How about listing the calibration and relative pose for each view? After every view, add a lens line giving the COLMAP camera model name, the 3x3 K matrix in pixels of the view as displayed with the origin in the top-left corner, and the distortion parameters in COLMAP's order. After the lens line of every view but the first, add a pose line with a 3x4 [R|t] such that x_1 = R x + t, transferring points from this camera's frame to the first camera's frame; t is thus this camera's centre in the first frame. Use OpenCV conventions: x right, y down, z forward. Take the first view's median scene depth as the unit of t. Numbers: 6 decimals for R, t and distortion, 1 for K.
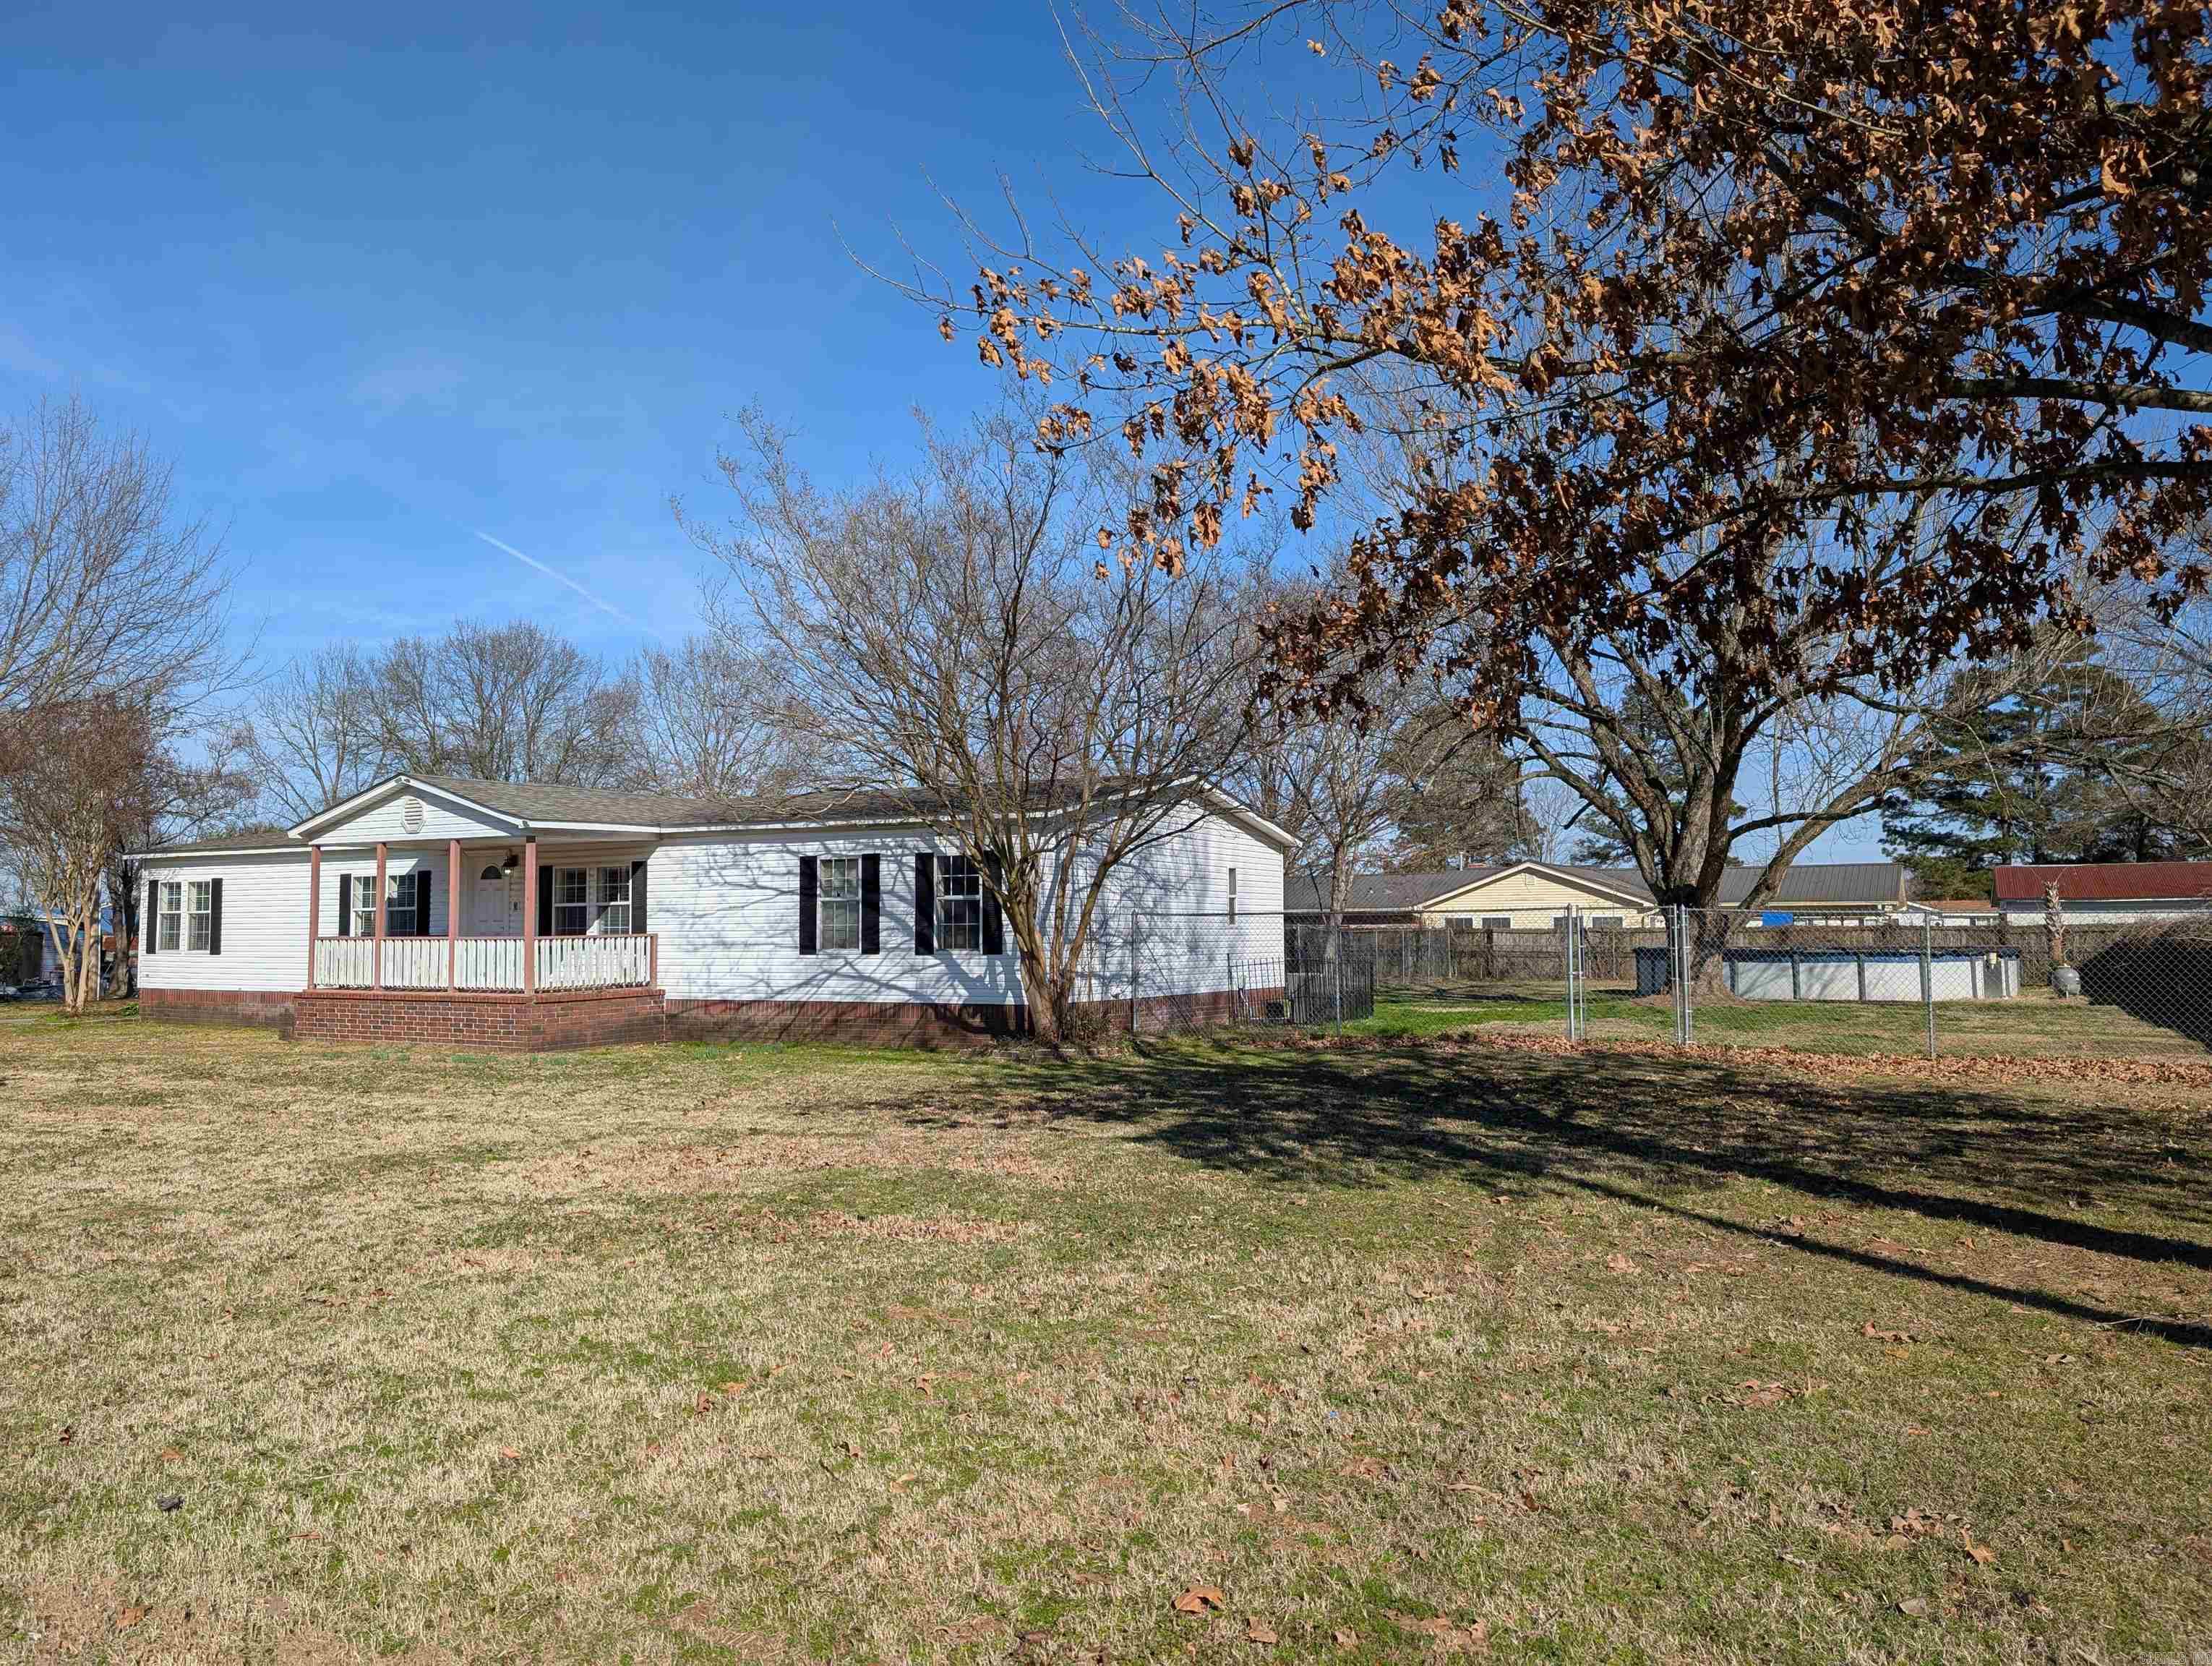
lens RADIAL K [[1565.1, 0, 1106.0], [0, 1565.1, 833.0], [0, 0, 1]] dist [0.006453, -0.003940]
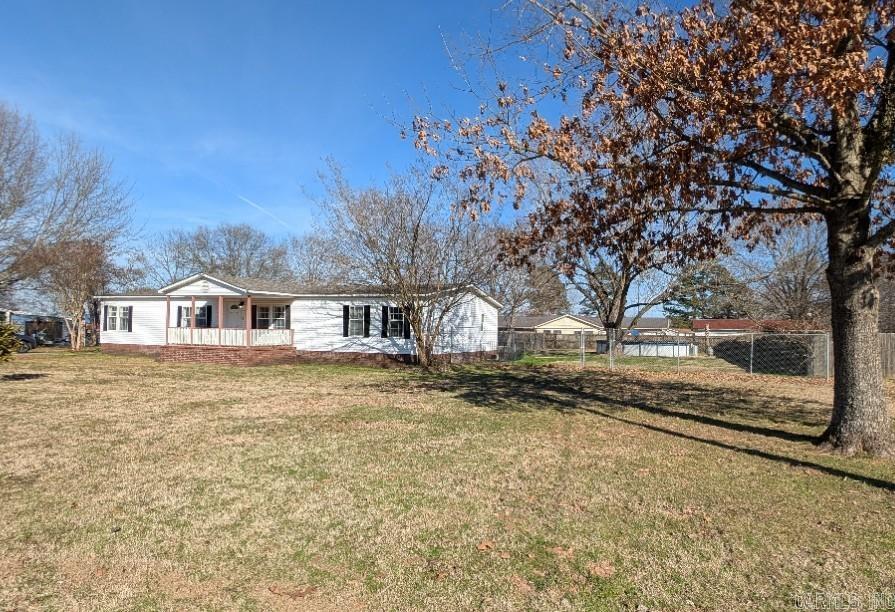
lens RADIAL K [[471.4, 0, 525.6], [0, 471.4, 324.4], [0, 0, 1]] dist [0.017390, -0.016659]
pose [[0.983337, 0.027742, 0.179660, -0.015846], [-0.035998, 0.998433, 0.042855, -0.000842], [-0.178190, -0.048608, 0.982795, 0.023738]]
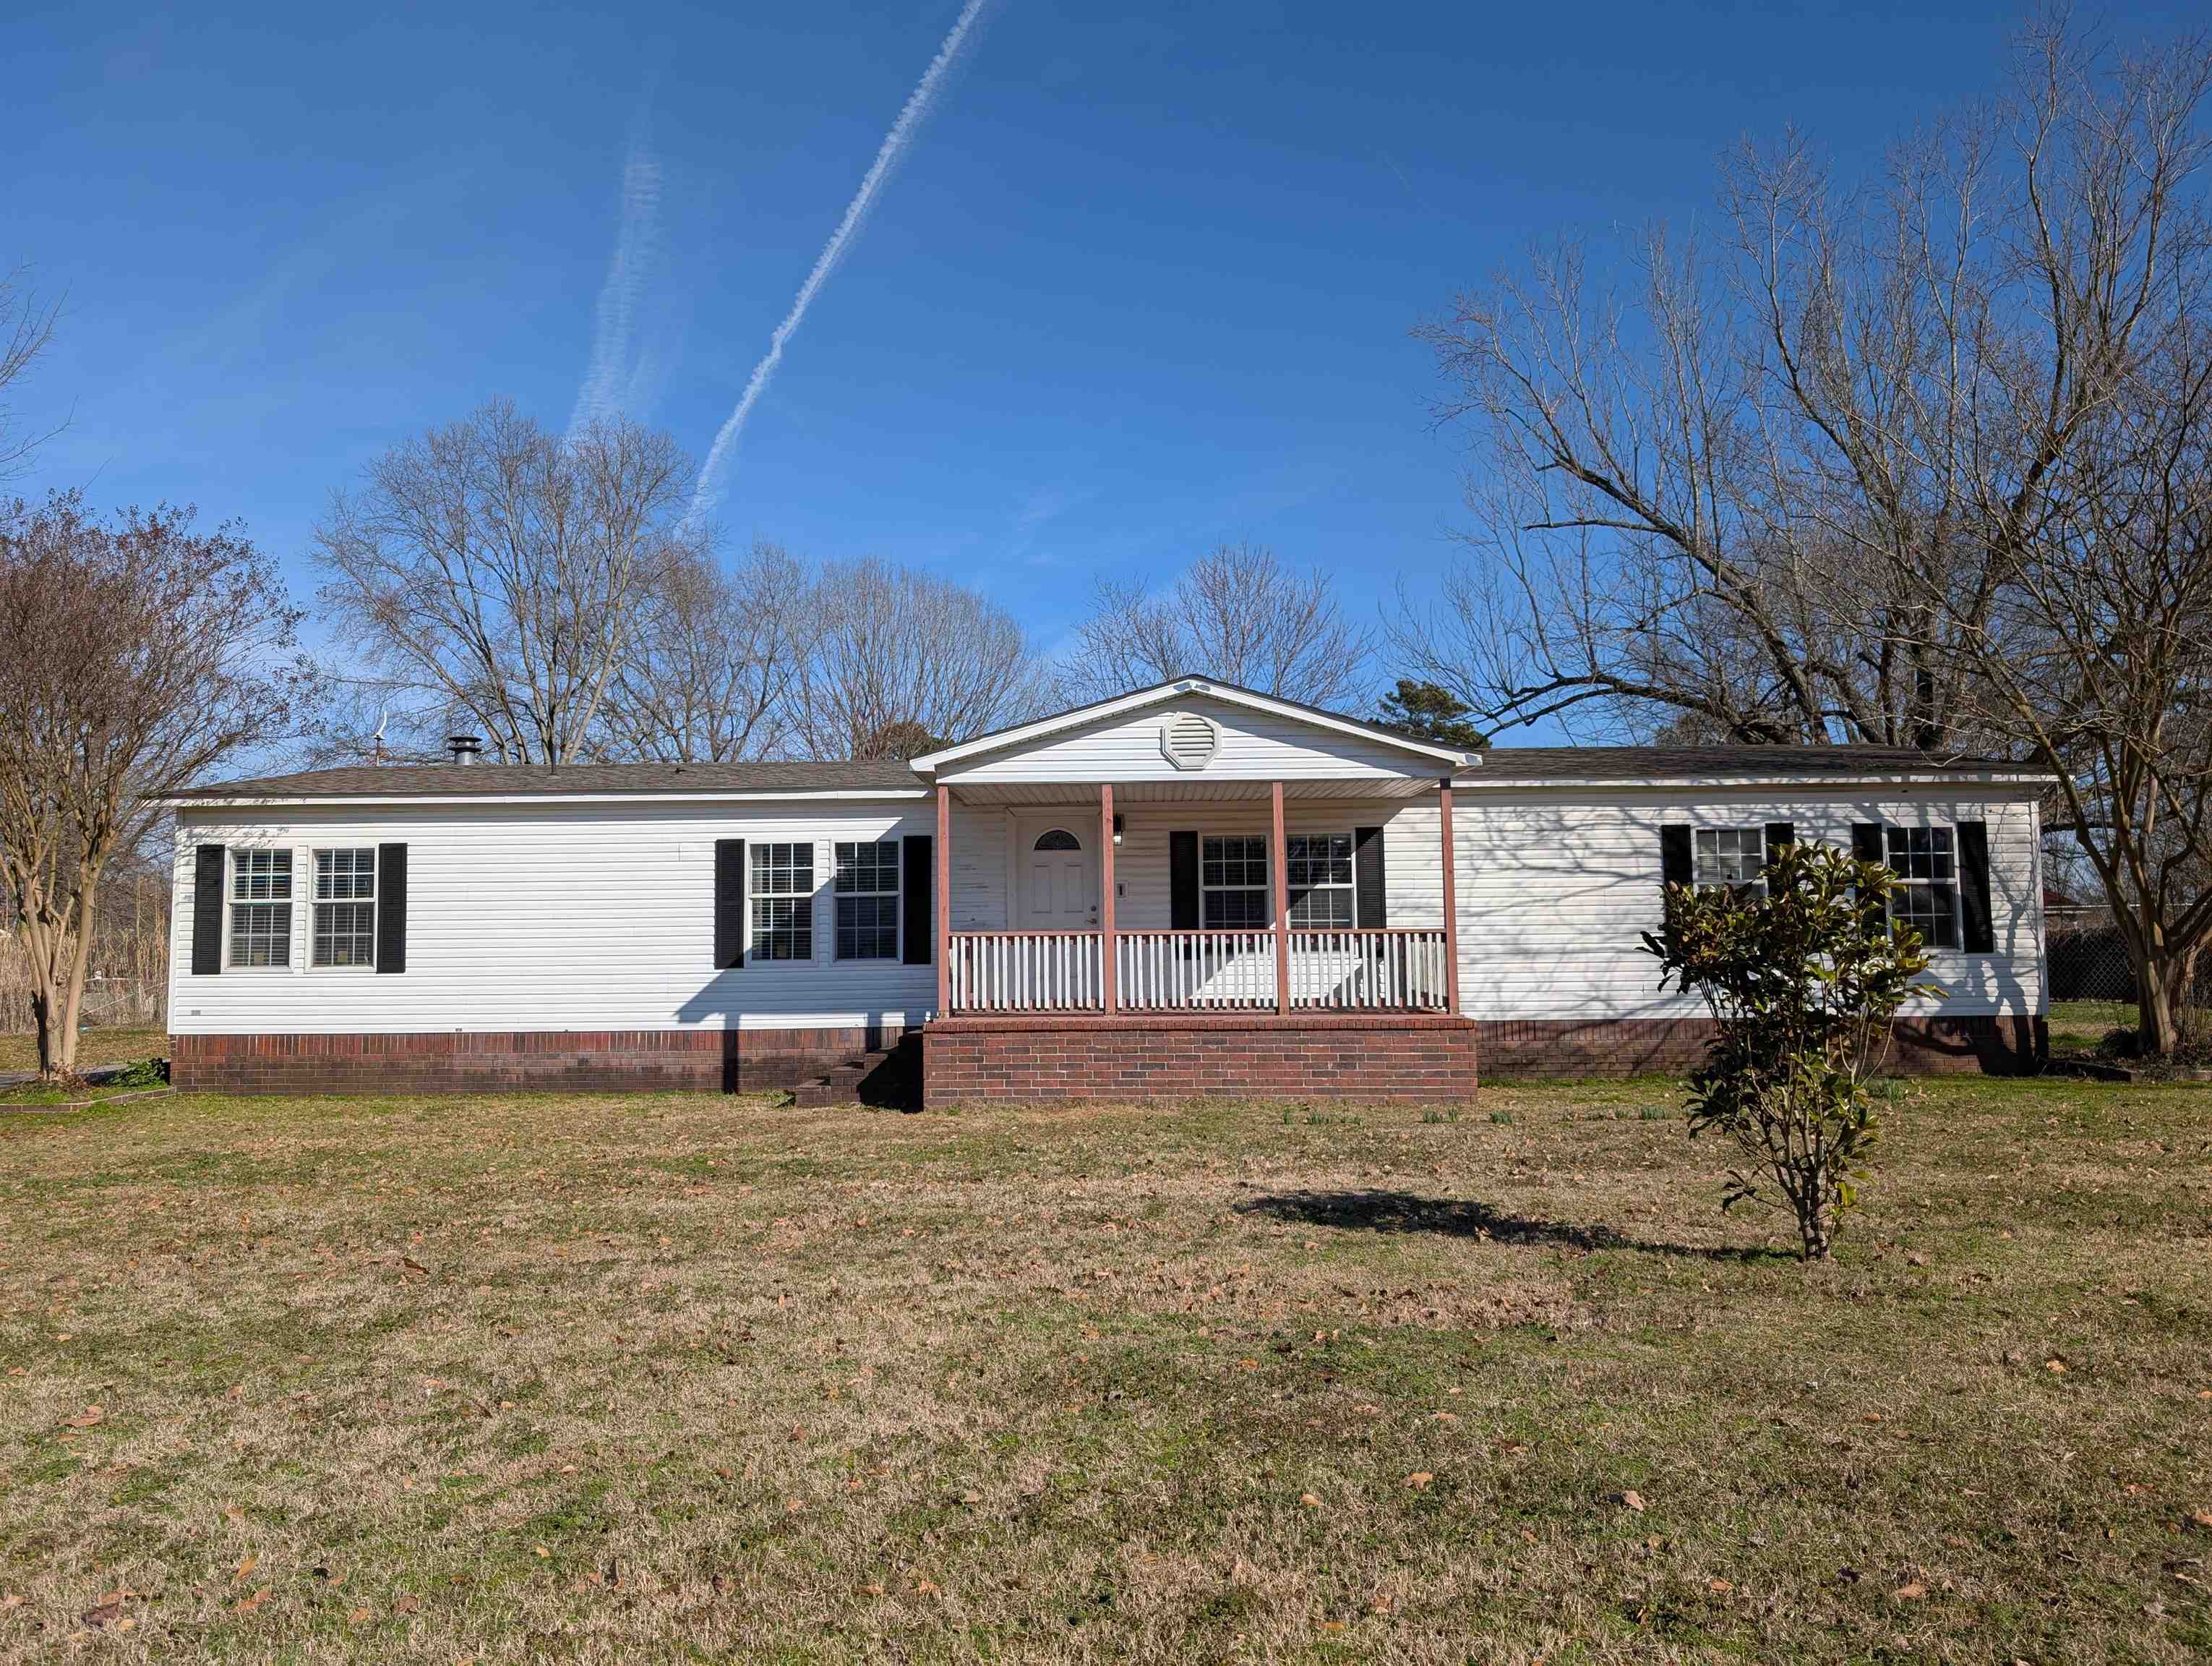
lens RADIAL K [[1565.1, 0, 1106.0], [0, 1565.1, 833.0], [0, 0, 1]] dist [0.006453, -0.003940]
pose [[0.893637, 0.025029, 0.448092, -1.572617], [-0.022372, 0.999687, -0.011224, 0.068258], [-0.448233, 0.000005, 0.893917, 0.940397]]
